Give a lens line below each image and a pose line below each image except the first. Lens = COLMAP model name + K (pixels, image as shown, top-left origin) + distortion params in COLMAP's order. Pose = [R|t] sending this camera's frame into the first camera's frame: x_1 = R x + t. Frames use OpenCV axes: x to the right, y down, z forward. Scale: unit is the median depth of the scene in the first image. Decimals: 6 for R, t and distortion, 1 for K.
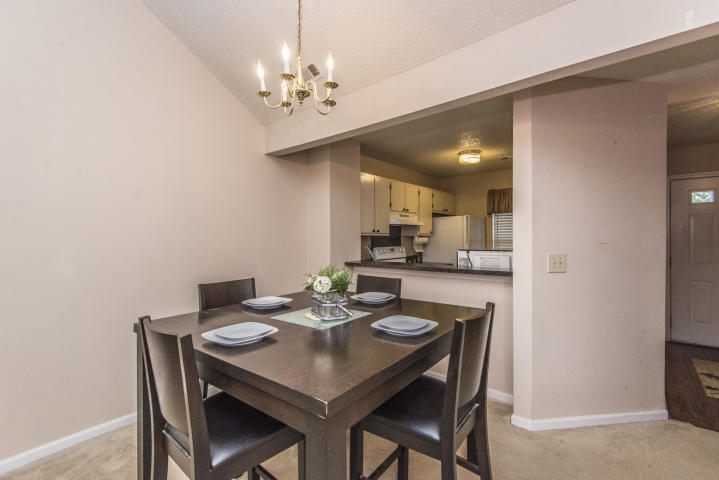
lens RADIAL K [[326.6, 0, 362.0], [0, 326.6, 236.1], [0, 0, 1]] dist [0.016554, -0.006313]
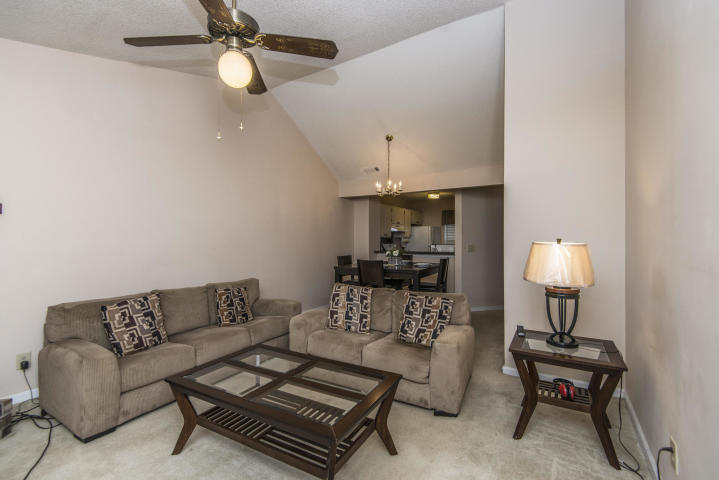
lens RADIAL K [[326.6, 0, 356.1], [0, 326.6, 240.5], [0, 0, 1]] dist [0.016554, -0.006313]
pose [[0.991249, 0.002783, 0.131975, -0.313891], [-0.004055, 0.999948, 0.009372, 0.000292], [-0.131942, -0.009825, 0.991209, -0.698081]]
